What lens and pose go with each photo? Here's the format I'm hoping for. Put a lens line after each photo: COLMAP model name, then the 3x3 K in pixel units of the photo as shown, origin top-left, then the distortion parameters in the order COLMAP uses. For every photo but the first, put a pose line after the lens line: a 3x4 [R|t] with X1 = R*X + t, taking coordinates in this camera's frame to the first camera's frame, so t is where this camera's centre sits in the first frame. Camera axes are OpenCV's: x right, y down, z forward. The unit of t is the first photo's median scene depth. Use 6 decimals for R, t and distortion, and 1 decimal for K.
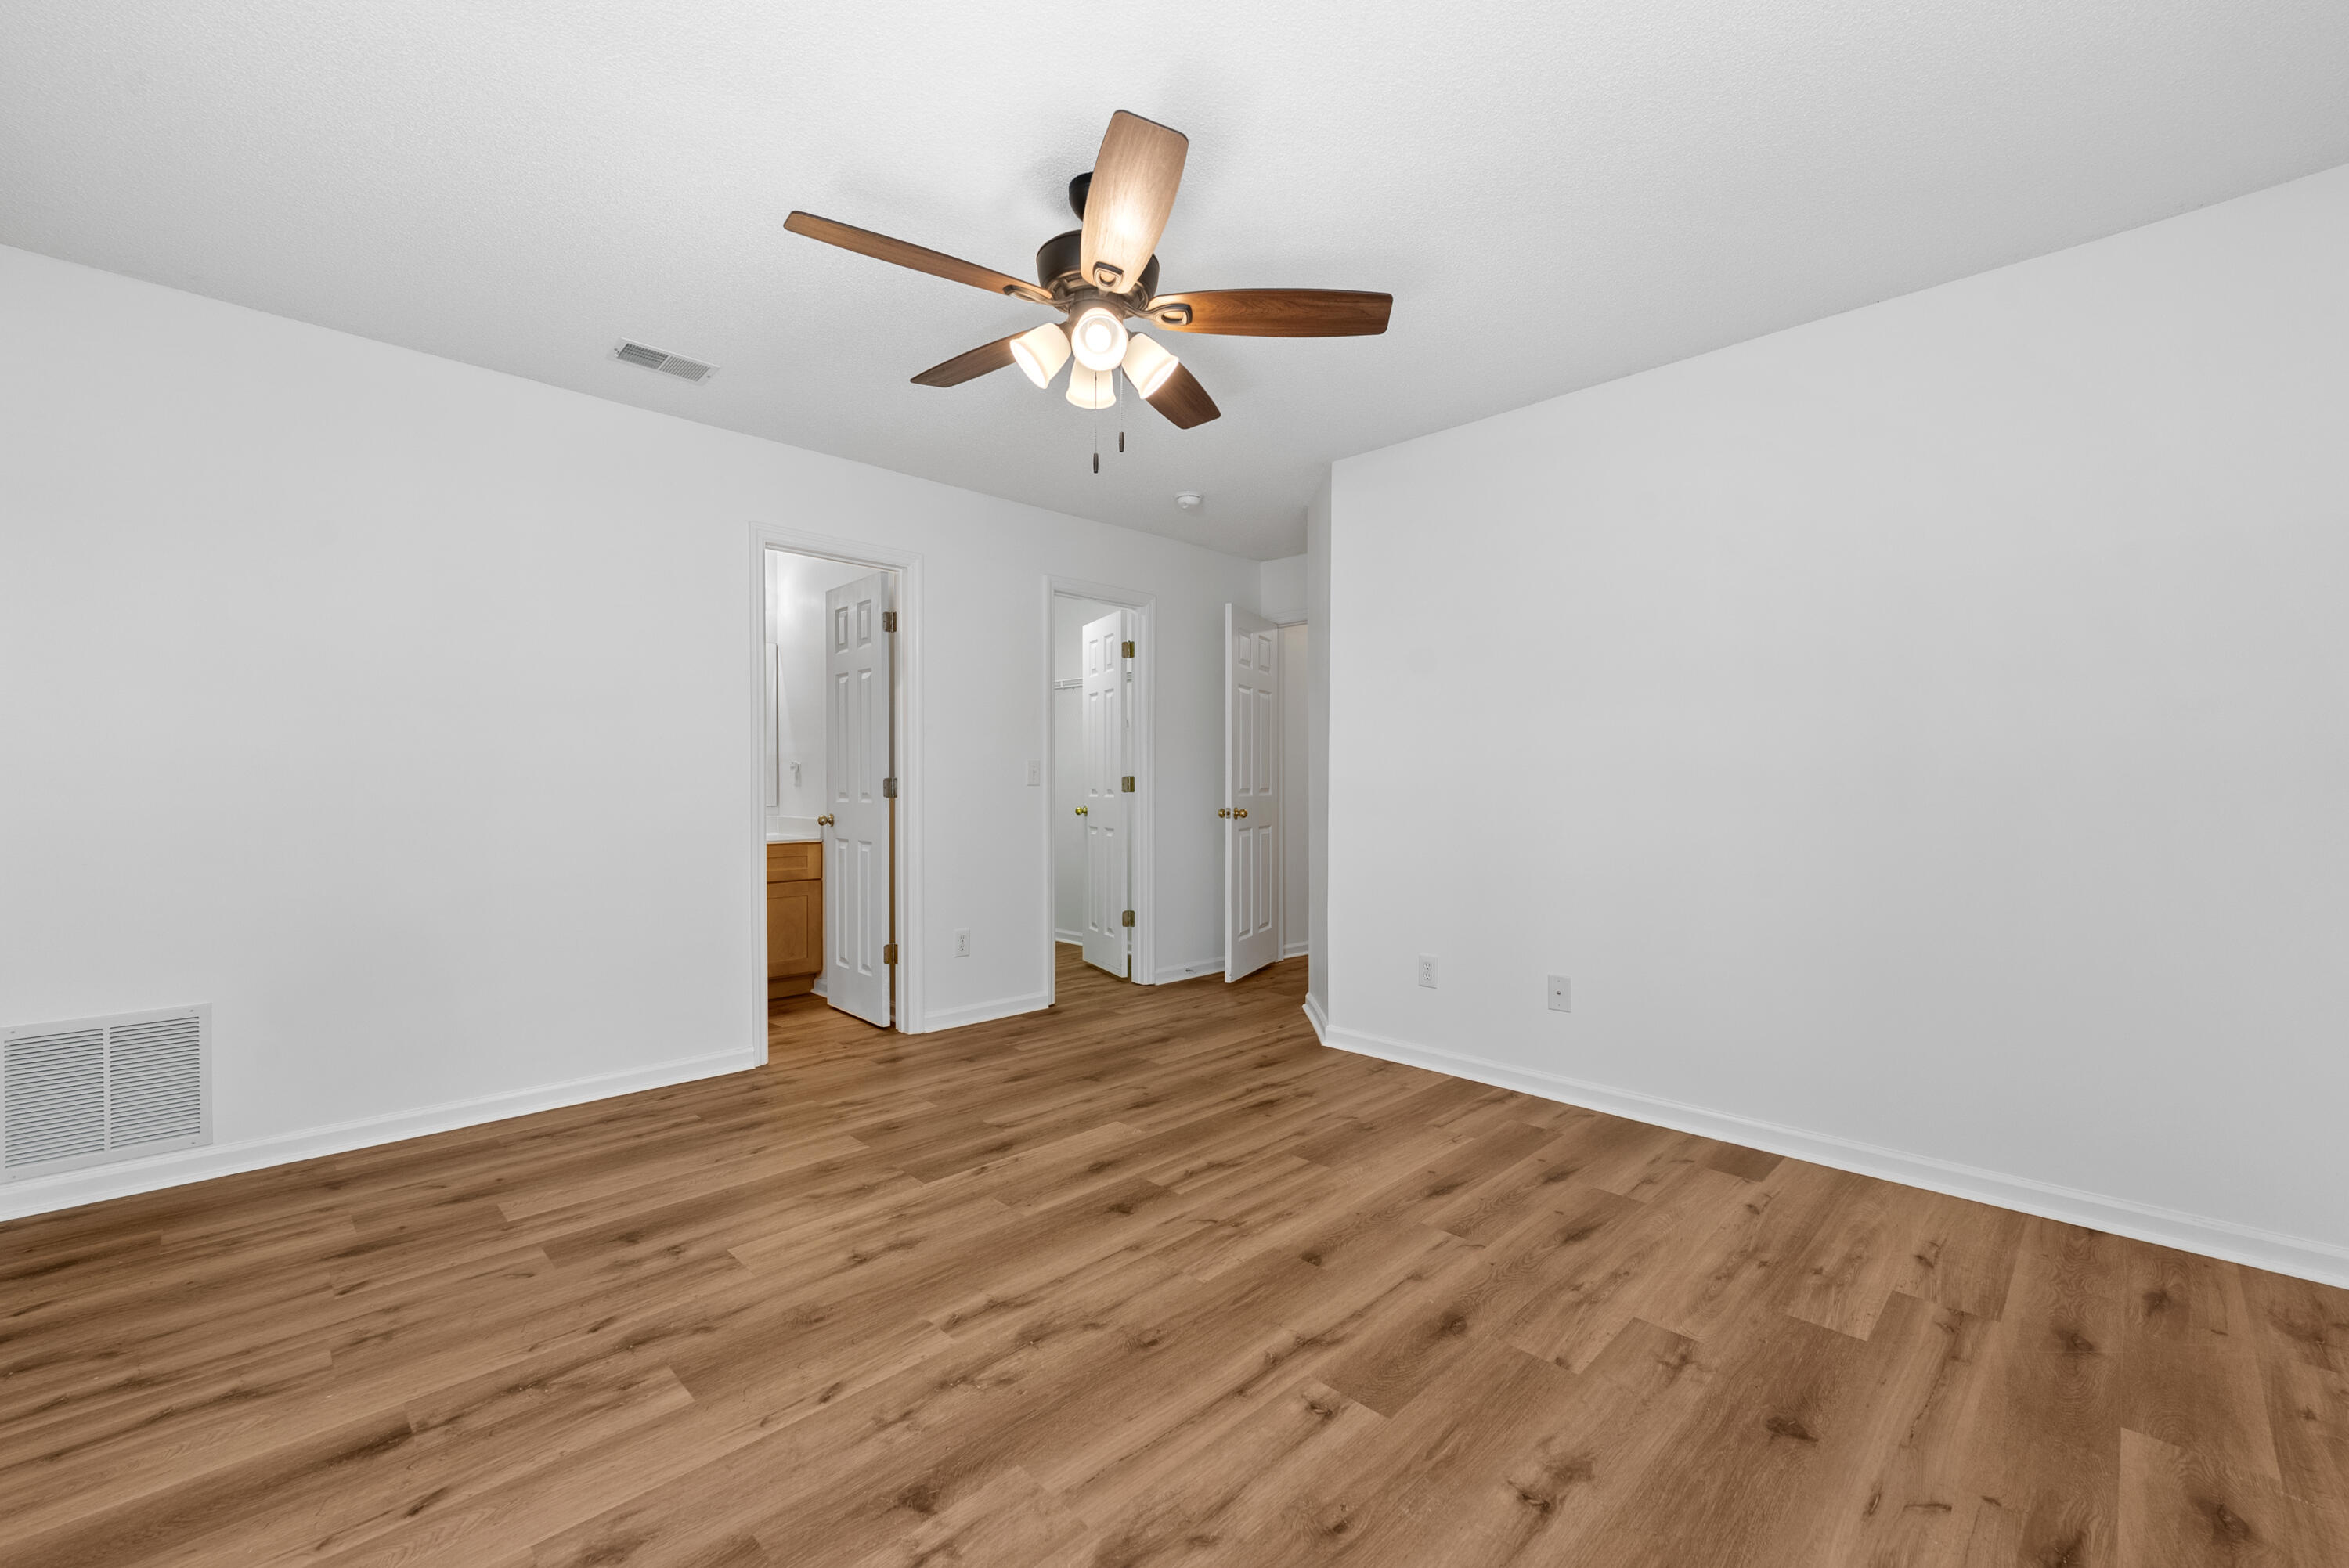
lens RADIAL K [[971.2, 0, 1175.5], [0, 971.2, 790.8], [0, 0, 1]] dist [-0.007012, 0.000223]
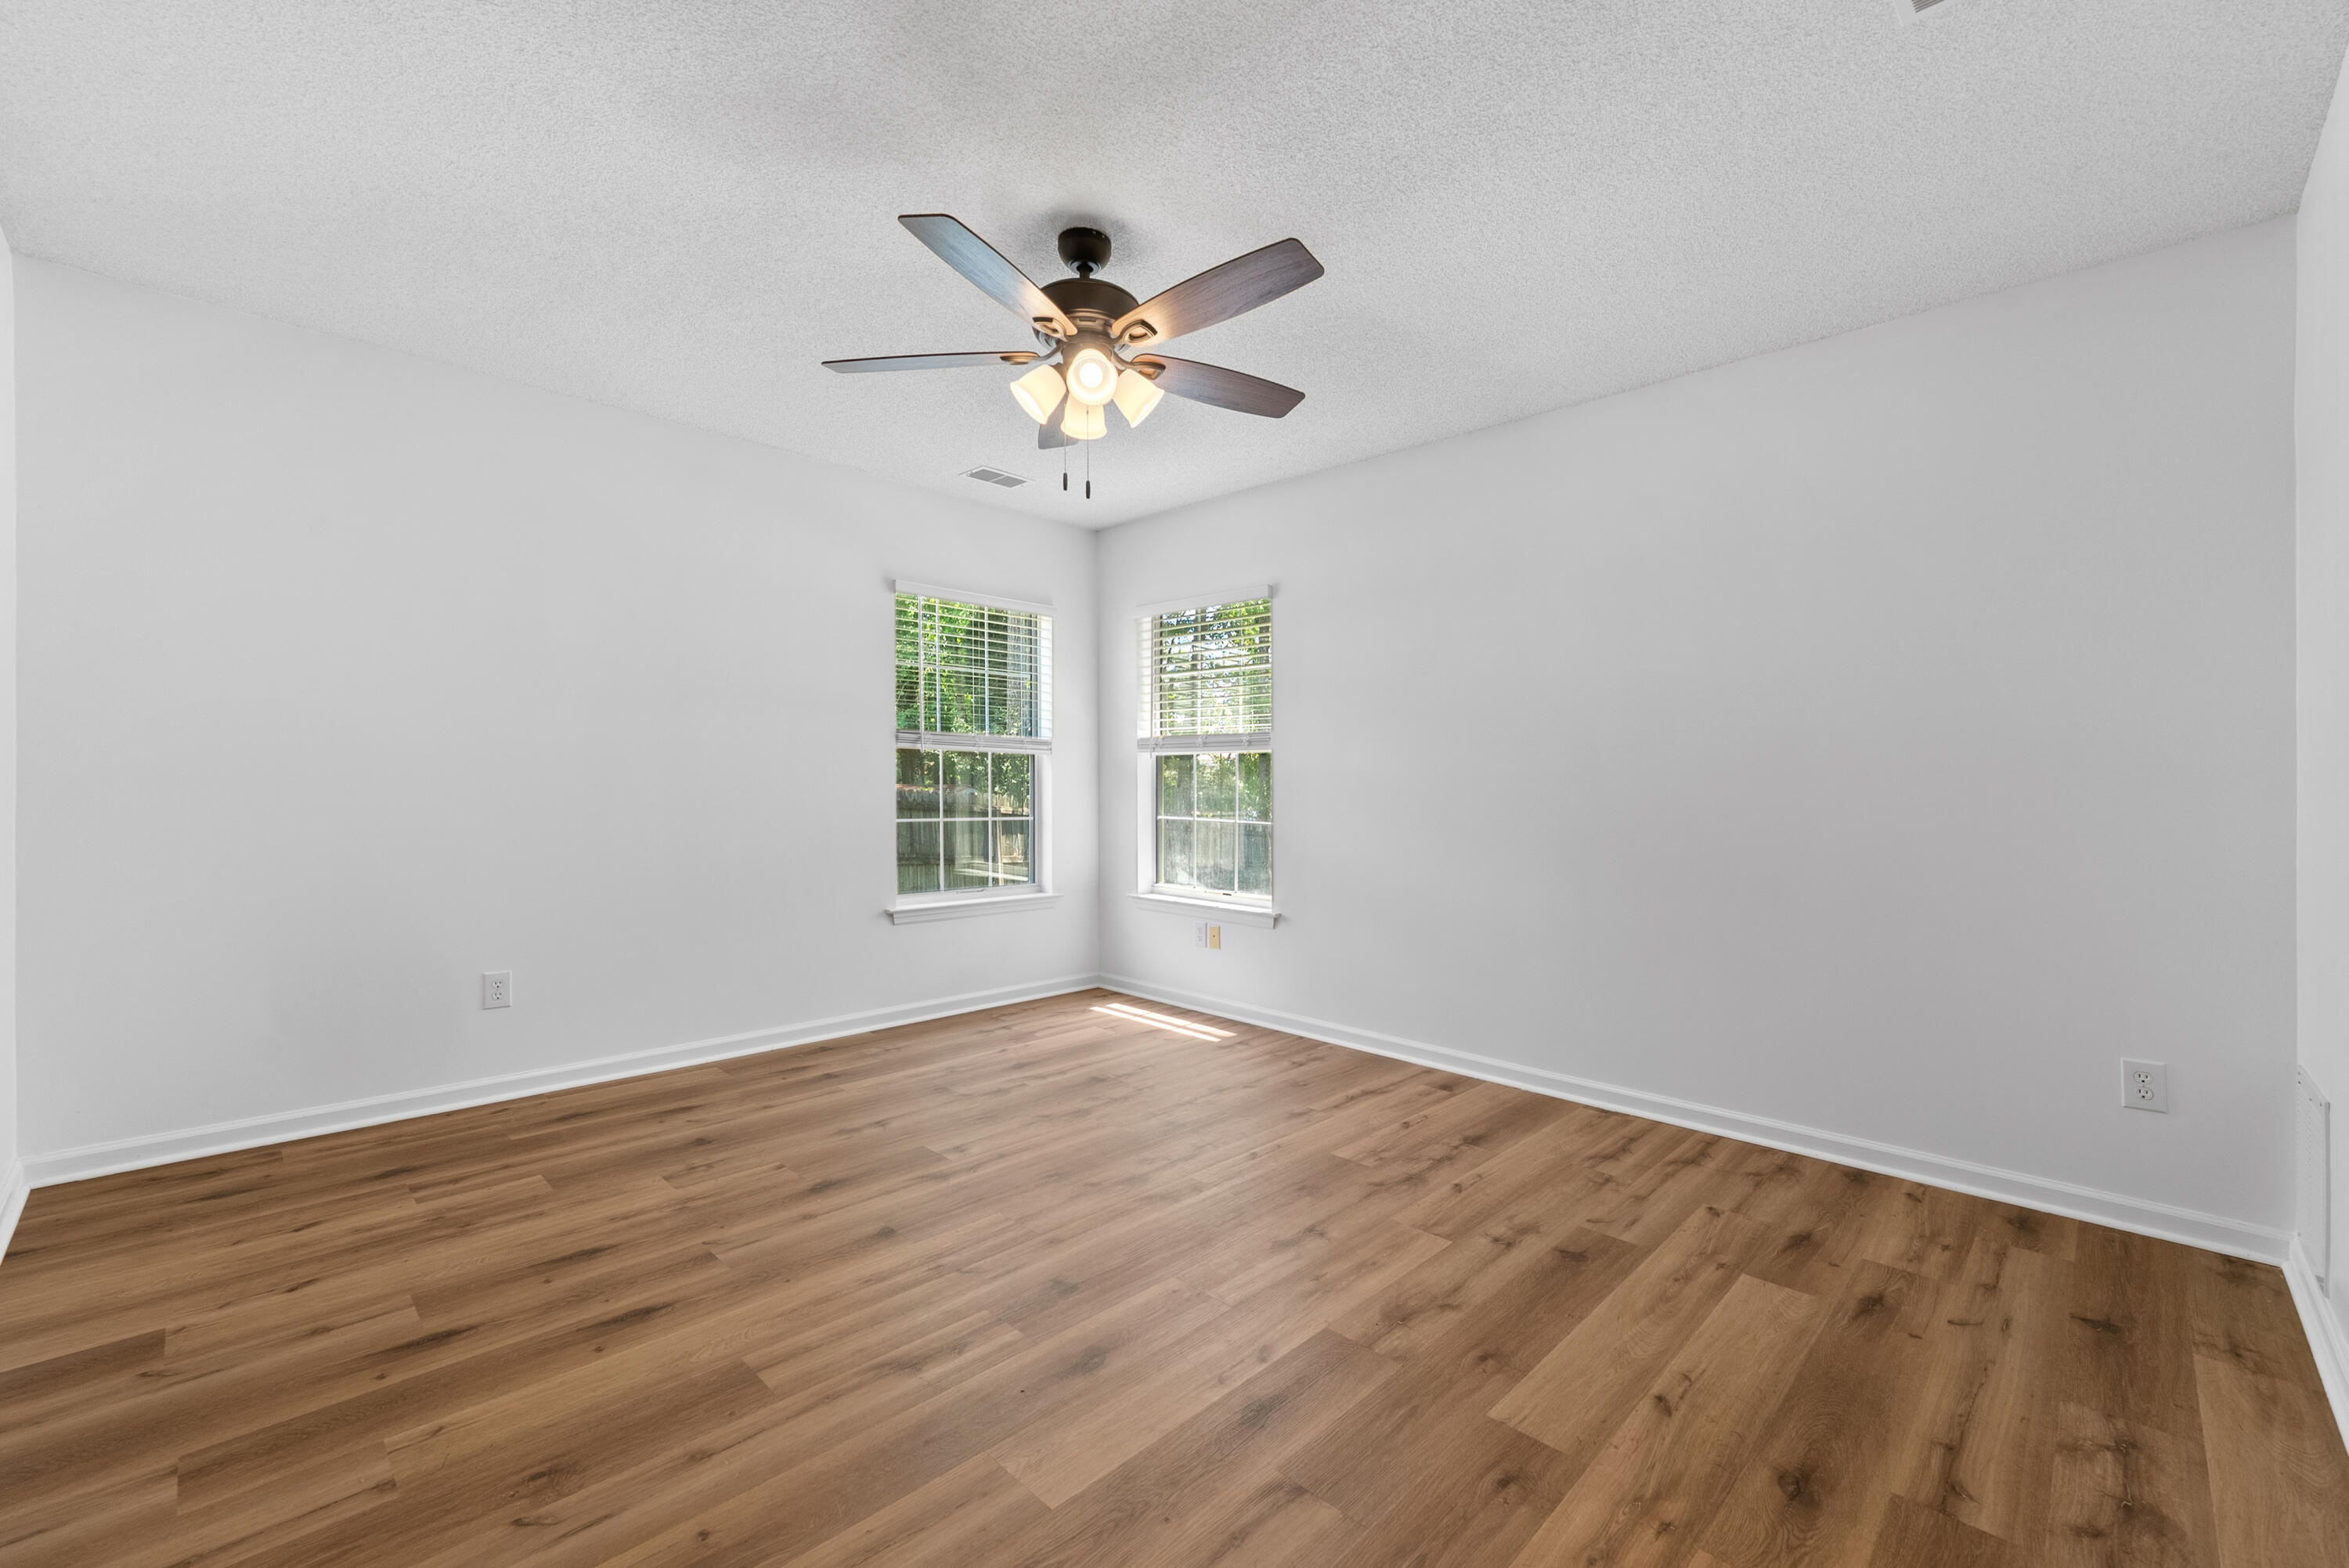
lens RADIAL K [[971.2, 0, 1185.4], [0, 971.2, 786.7], [0, 0, 1]] dist [-0.007012, 0.000223]
pose [[-0.999705, -0.012029, -0.021116, -0.157134], [-0.012192, 0.999897, 0.007607, -0.012577], [0.021022, 0.007862, -0.999748, 2.078739]]
